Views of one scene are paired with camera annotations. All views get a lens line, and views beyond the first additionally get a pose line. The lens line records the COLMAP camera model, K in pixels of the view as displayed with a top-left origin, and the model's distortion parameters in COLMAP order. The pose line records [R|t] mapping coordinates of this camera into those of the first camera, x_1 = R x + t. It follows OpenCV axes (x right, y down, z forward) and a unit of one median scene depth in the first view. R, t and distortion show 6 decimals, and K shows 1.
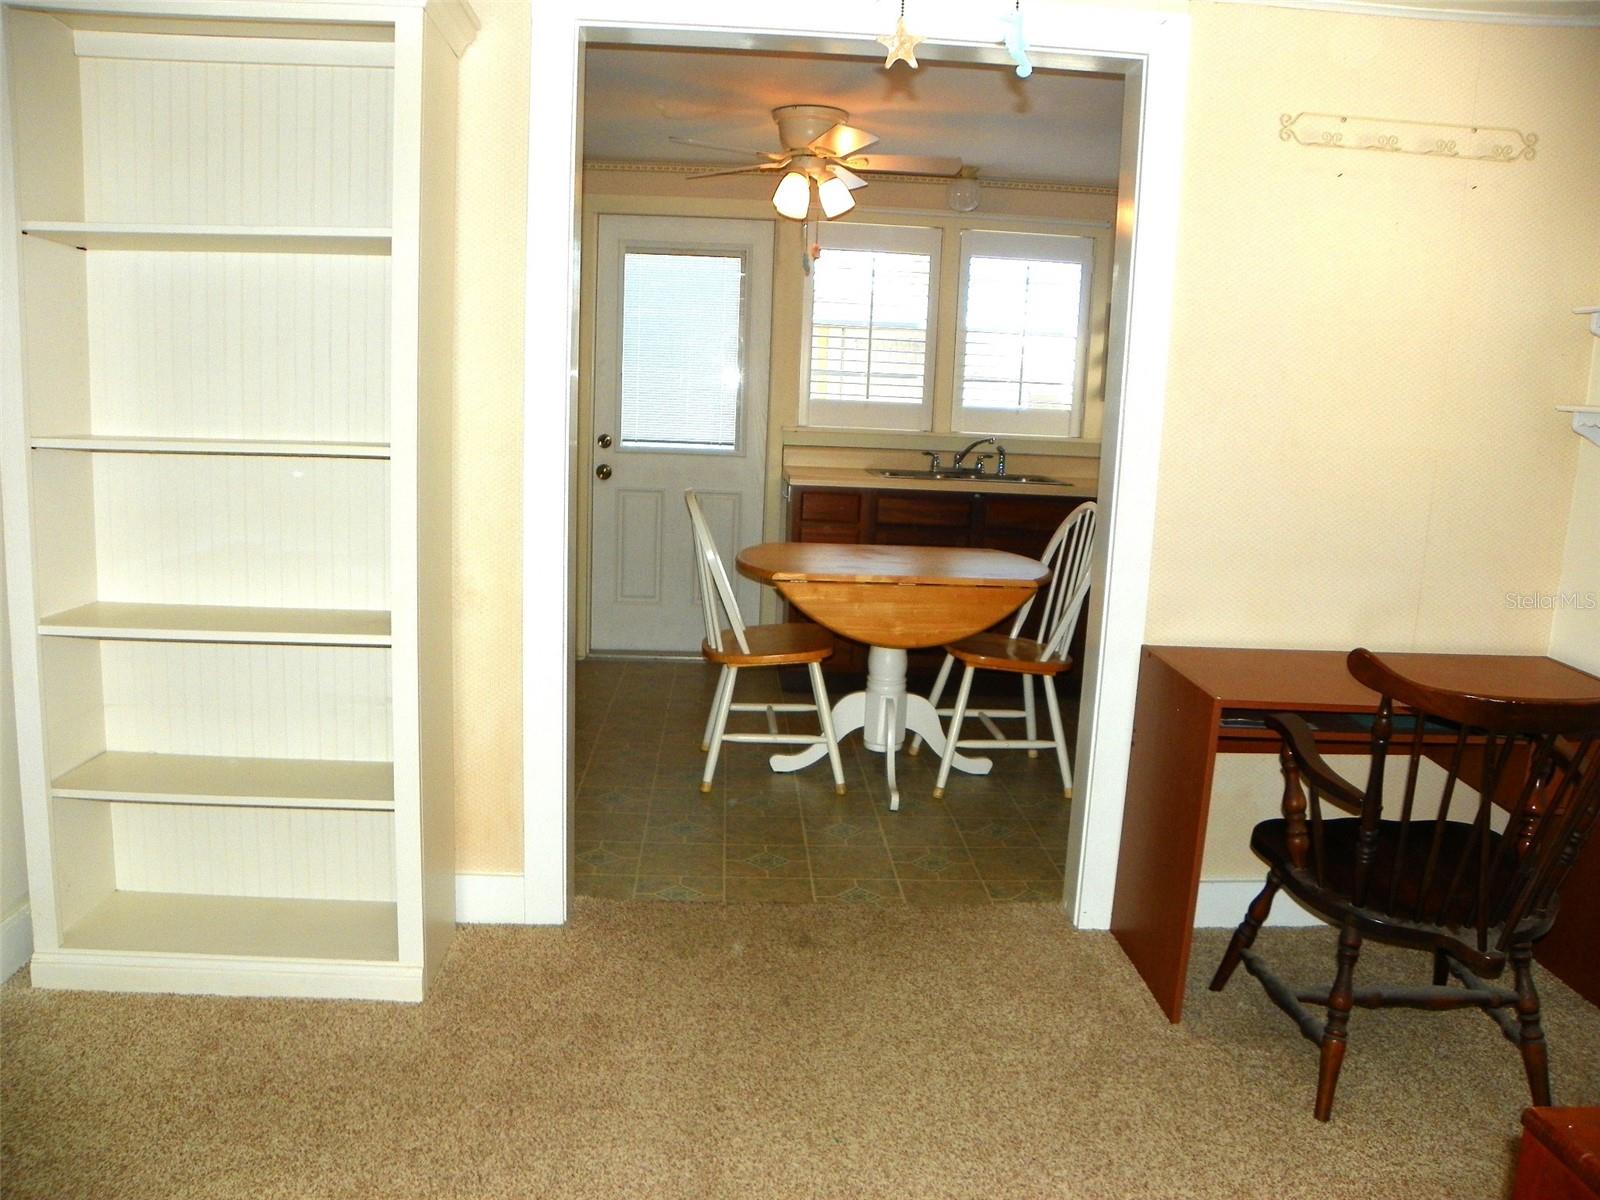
lens RADIAL K [[1225.9, 0, 799.1], [0, 1225.9, 604.5], [0, 0, 1]] dist [-0.146833, 0.083643]
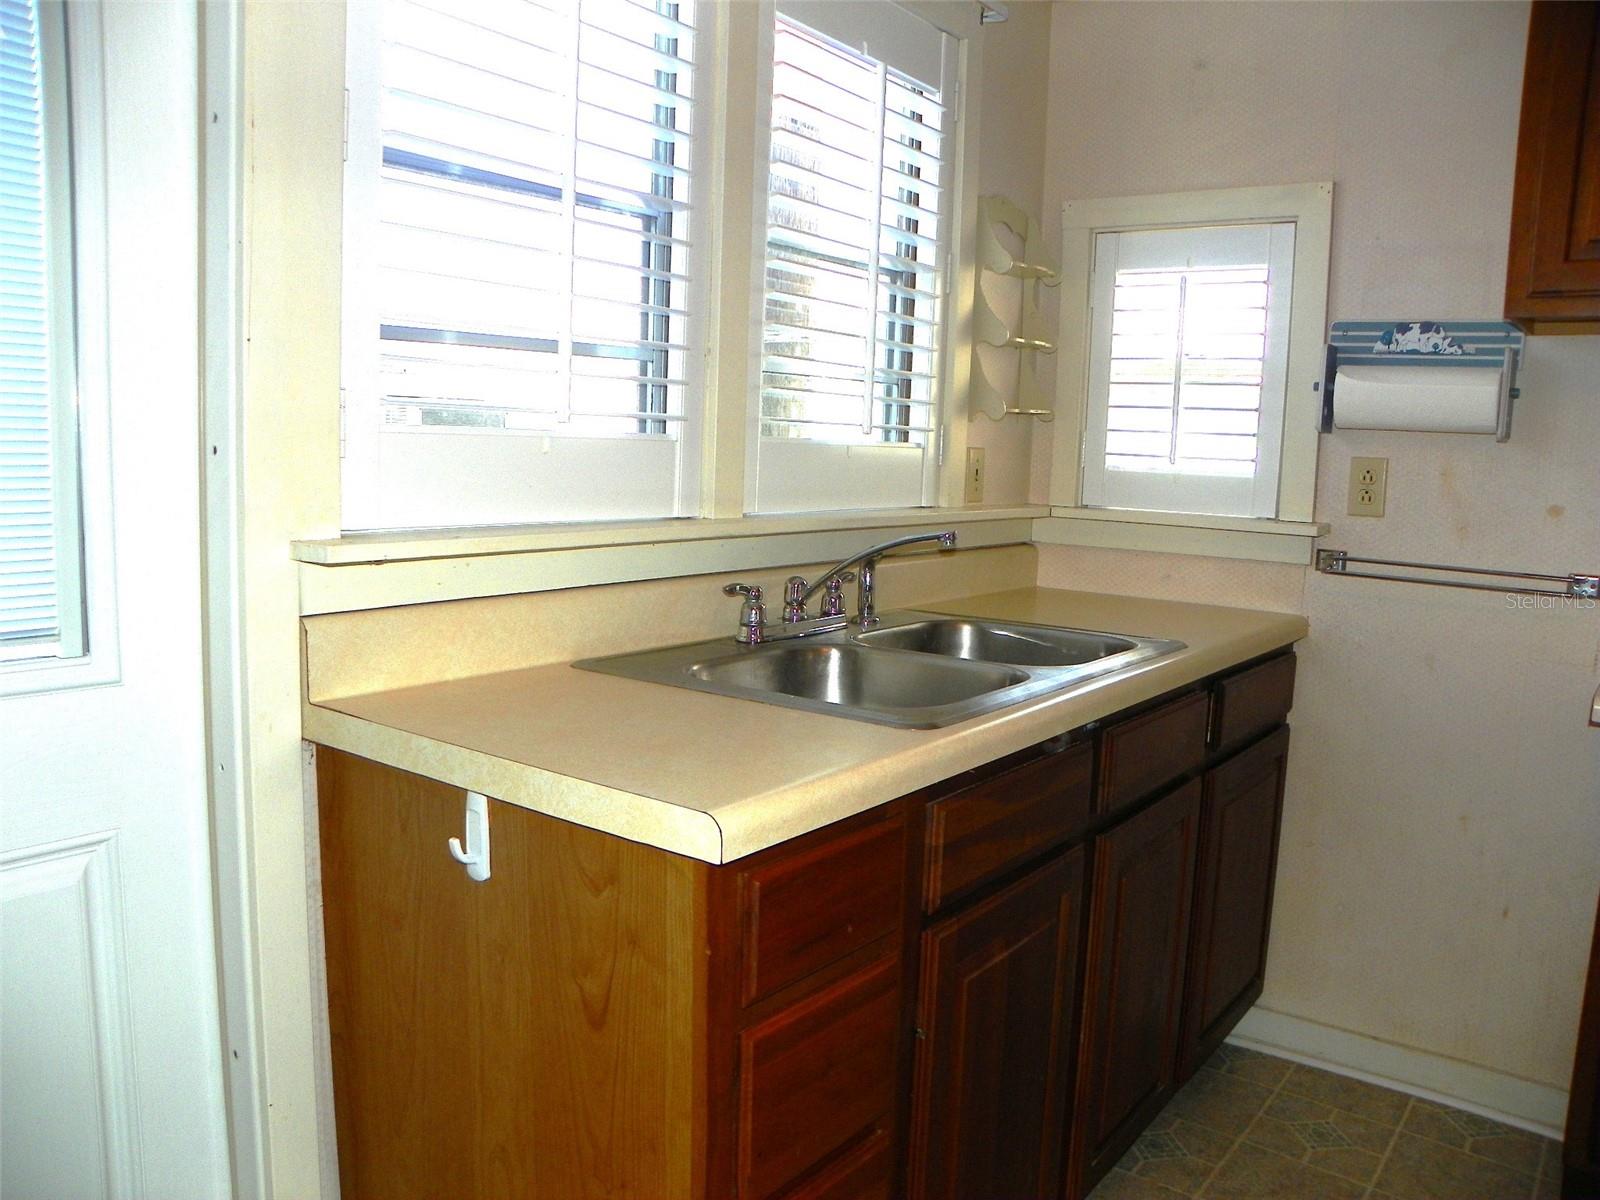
lens RADIAL K [[1225.9, 0, 792.8], [0, 1225.9, 602.2], [0, 0, 1]] dist [-0.146833, 0.083643]
pose [[0.653048, -0.117089, 0.748210, -0.183525], [0.126628, 0.990949, 0.044553, -0.189203], [-0.746655, 0.065649, 0.661964, 1.103164]]
